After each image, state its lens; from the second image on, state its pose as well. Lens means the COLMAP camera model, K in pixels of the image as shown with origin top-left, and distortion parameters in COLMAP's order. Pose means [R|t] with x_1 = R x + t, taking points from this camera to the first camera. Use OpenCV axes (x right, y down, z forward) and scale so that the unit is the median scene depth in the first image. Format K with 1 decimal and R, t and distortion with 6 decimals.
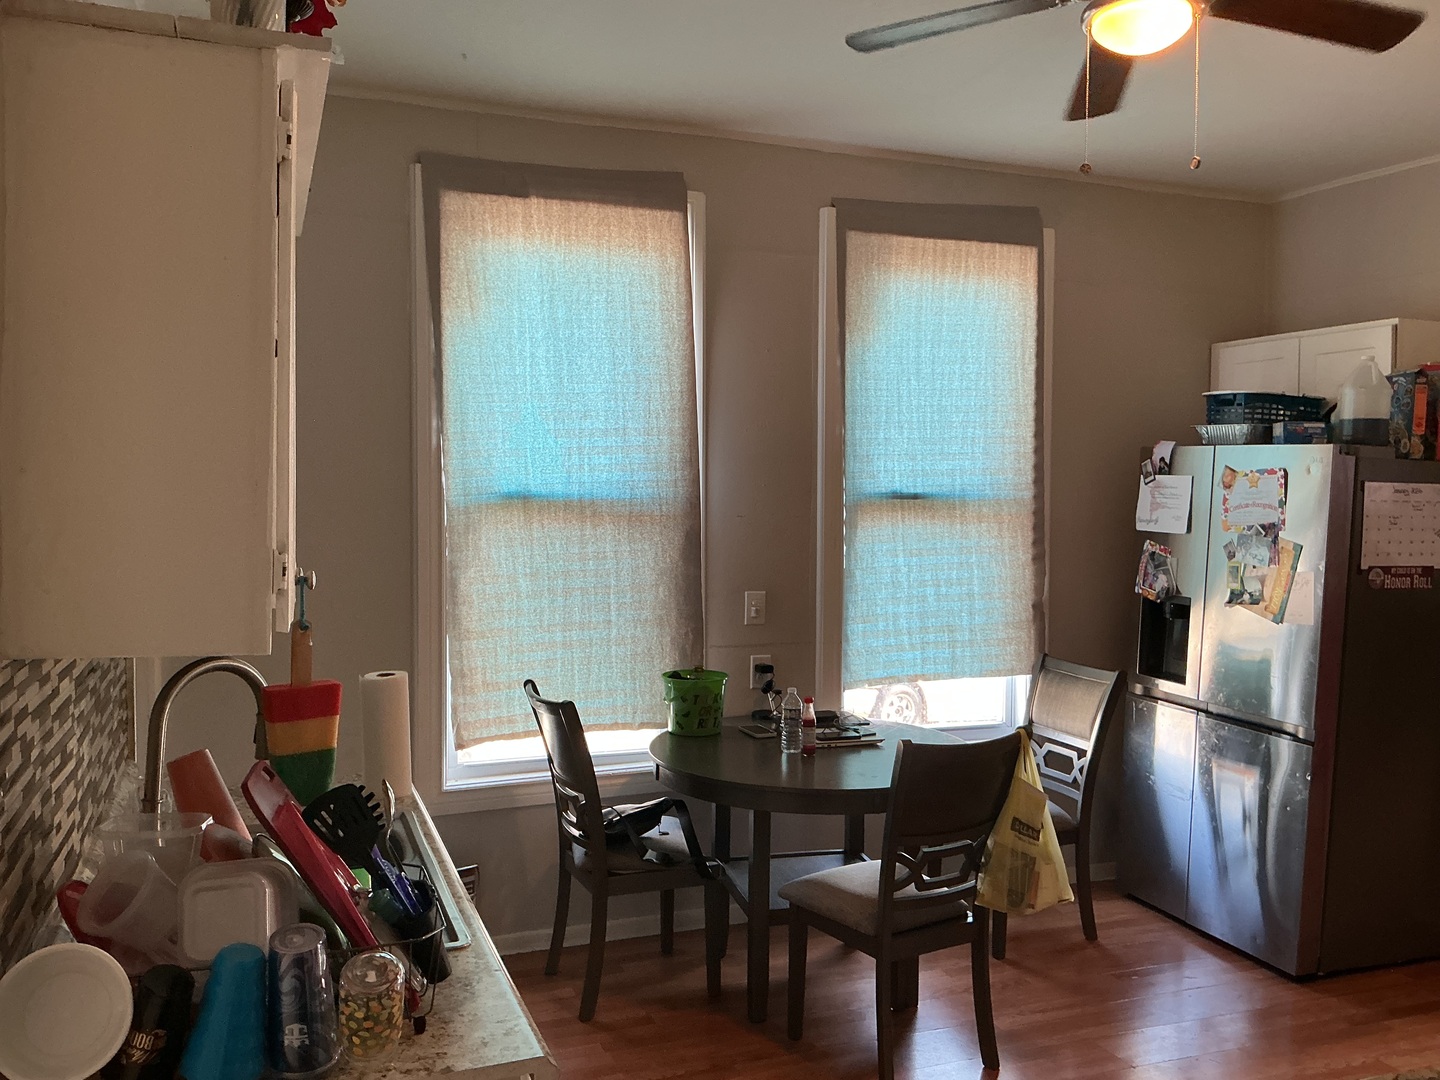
lens RADIAL K [[1205.5, 0, 720.0], [0, 1205.5, 540.0], [0, 0, 1]] dist [0.159260, -0.348045]
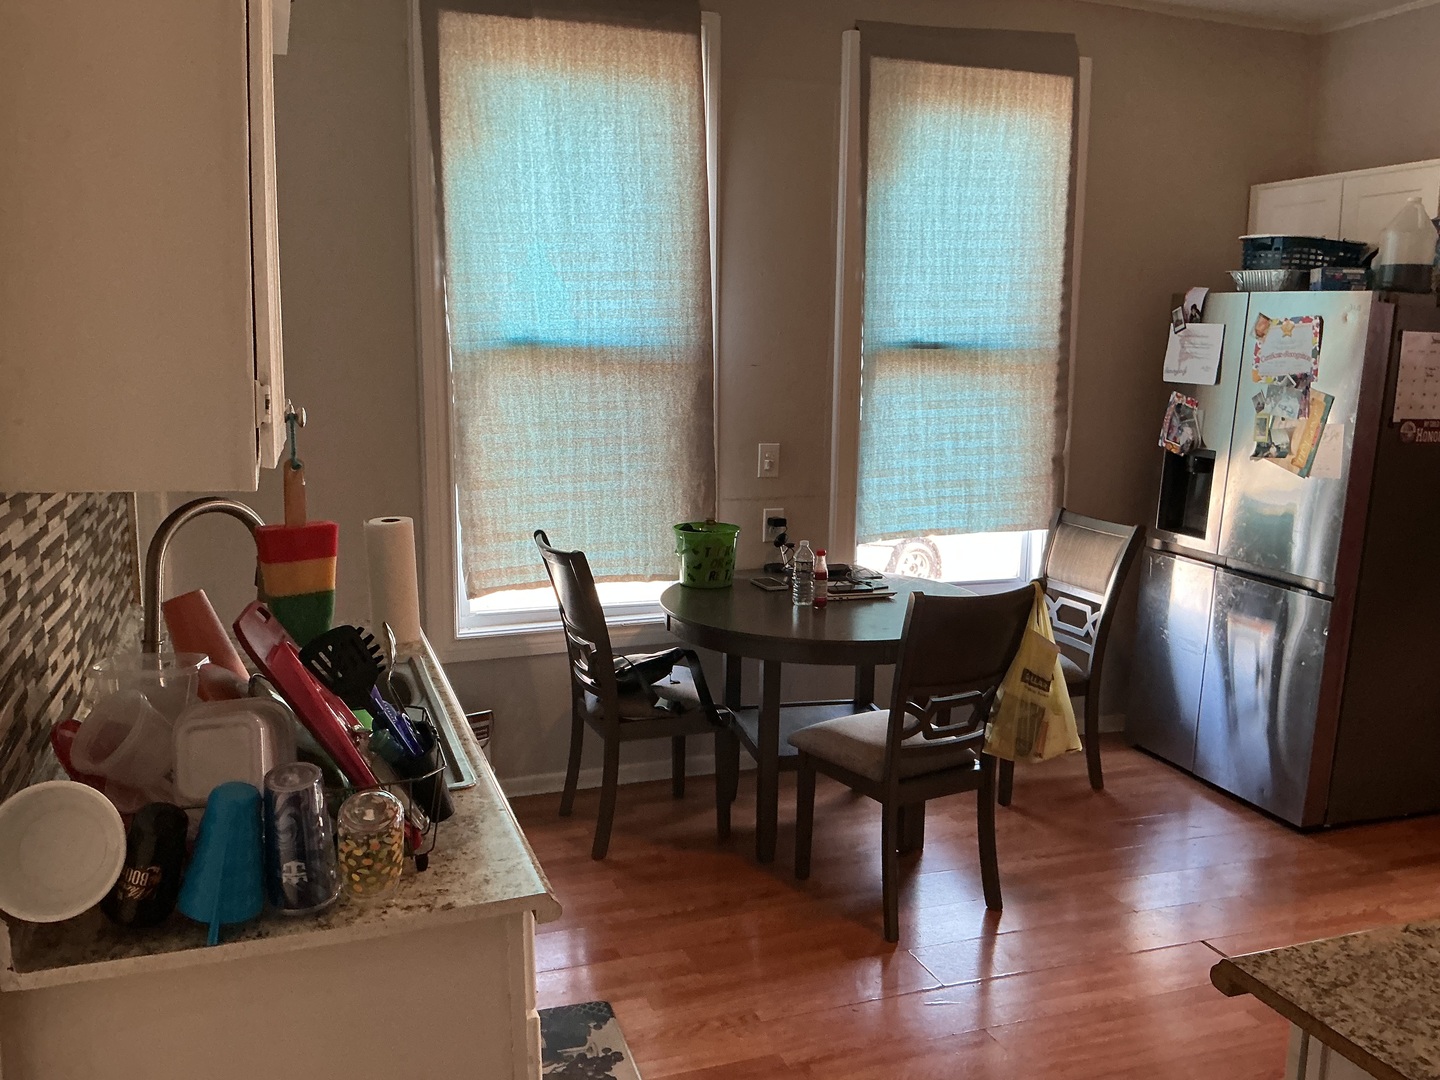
lens RADIAL K [[1205.5, 0, 720.0], [0, 1205.5, 540.0], [0, 0, 1]] dist [0.159260, -0.348045]
pose [[0.999876, 0.007966, -0.013585, 0.003709], [-0.006325, 0.993132, 0.116832, 0.006506], [0.014422, -0.116731, 0.993059, 0.017754]]
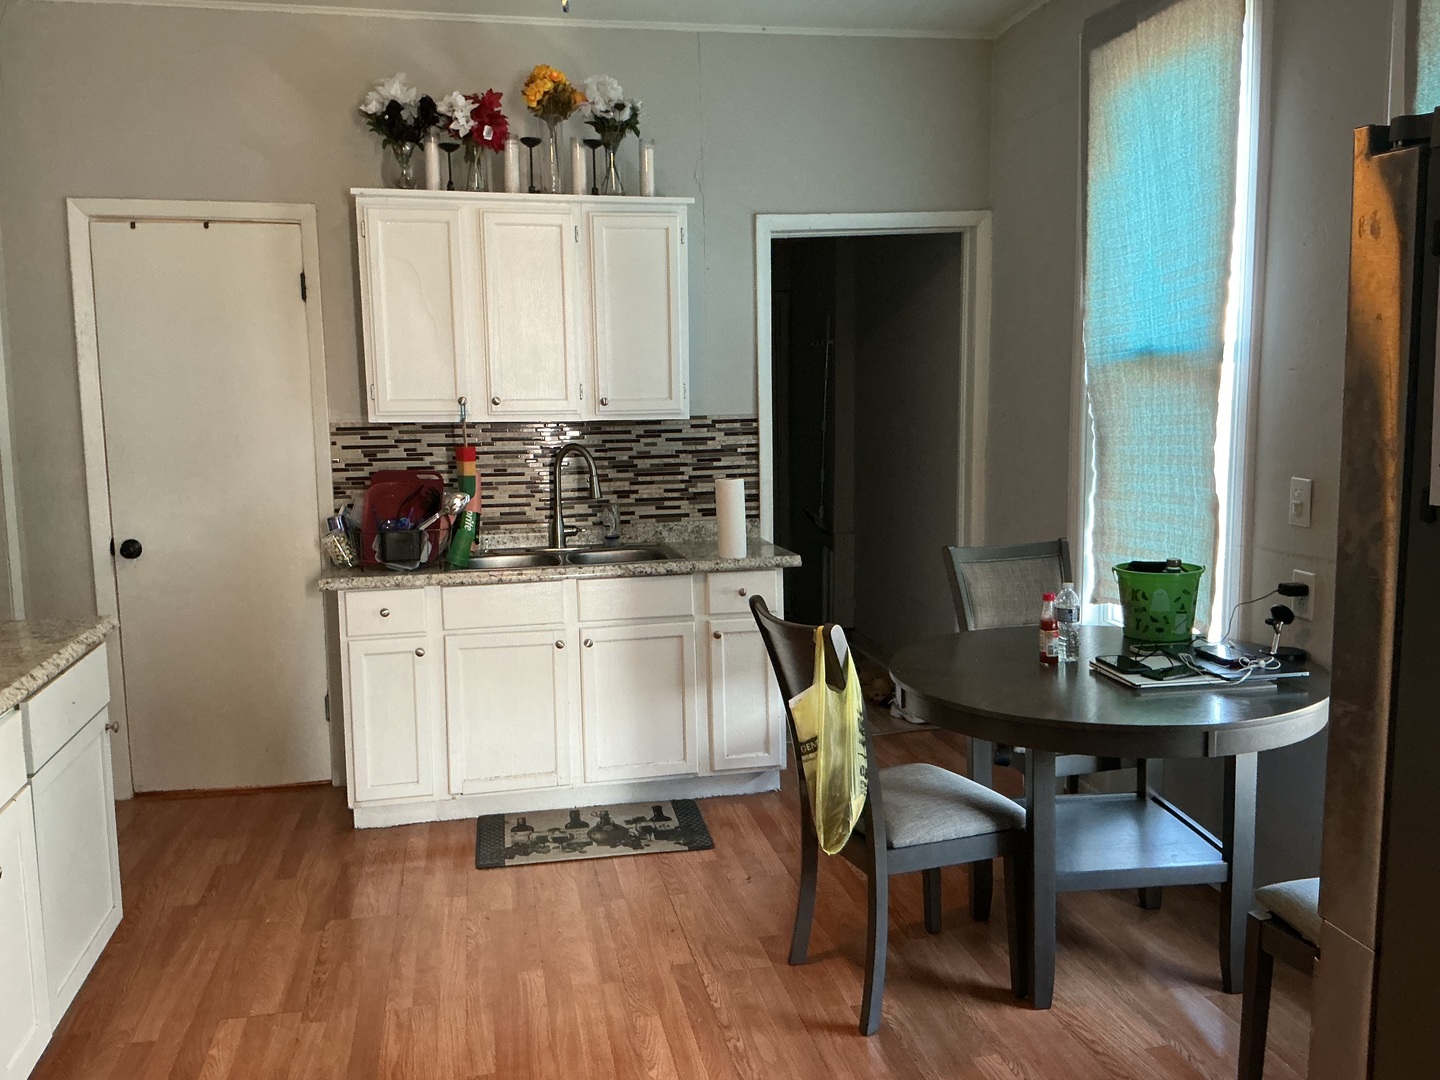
lens RADIAL K [[1205.5, 0, 720.0], [0, 1205.5, 540.0], [0, 0, 1]] dist [0.159260, -0.348045]
pose [[-0.159601, 0.114475, -0.980522, 0.831666], [-0.034428, 0.992004, 0.121419, 0.004173], [0.986581, 0.053136, -0.154383, 0.834226]]
